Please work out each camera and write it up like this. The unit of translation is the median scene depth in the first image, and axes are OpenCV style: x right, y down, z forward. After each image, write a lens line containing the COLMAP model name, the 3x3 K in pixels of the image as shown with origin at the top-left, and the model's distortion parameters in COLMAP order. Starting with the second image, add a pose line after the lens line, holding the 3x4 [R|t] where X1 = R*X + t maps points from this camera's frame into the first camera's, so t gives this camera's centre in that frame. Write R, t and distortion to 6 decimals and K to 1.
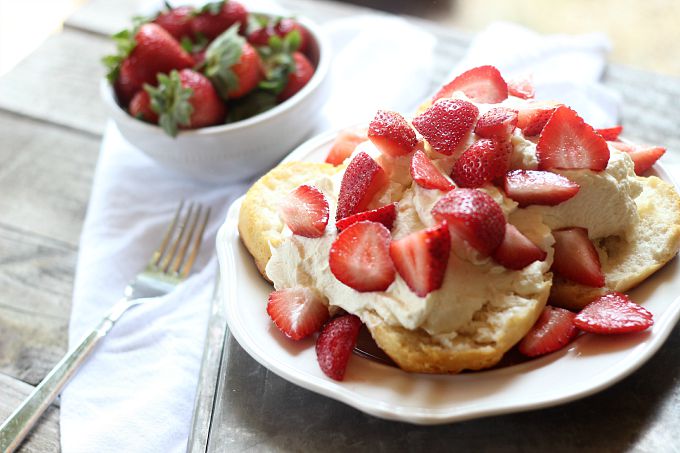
lens RADIAL K [[1632.4, 0, 340.0], [0, 1632.4, 226.5], [0, 0, 1]] dist [-0.033775, -0.579144]
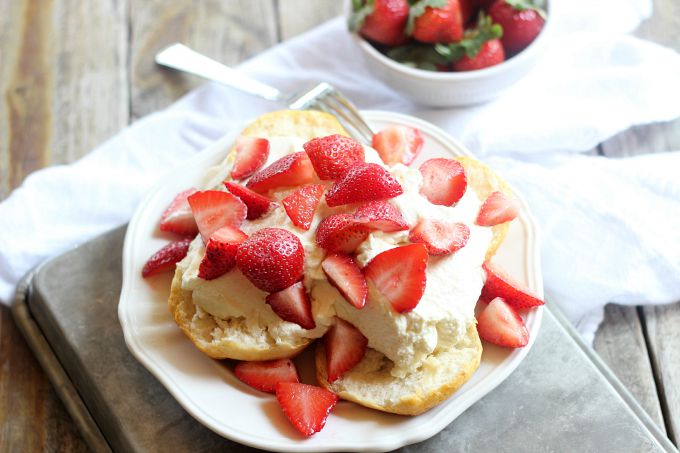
lens RADIAL K [[1632.4, 0, 340.0], [0, 1632.4, 226.5], [0, 0, 1]] dist [-0.033775, -0.579144]
pose [[0.562260, 0.695599, -0.447220, 0.597113], [-0.534057, 0.718333, 0.445848, -0.551378], [0.631384, -0.011842, 0.775380, 0.126582]]
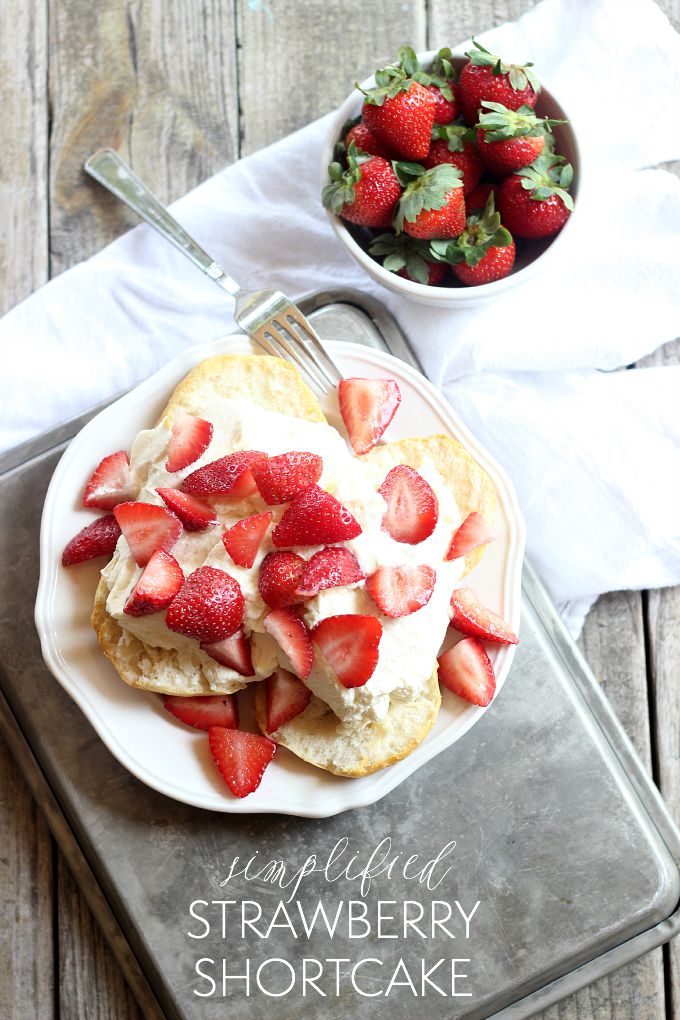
lens RADIAL K [[2448.6, 0, 340.0], [0, 2448.6, 510.0], [0, 0, 1]] dist [-0.033775, -0.579144]
pose [[0.516329, 0.850000, -0.104427, 0.226080], [-0.550635, 0.422899, 0.719693, -1.153487], [0.655901, -0.314097, 0.686395, 0.019097]]
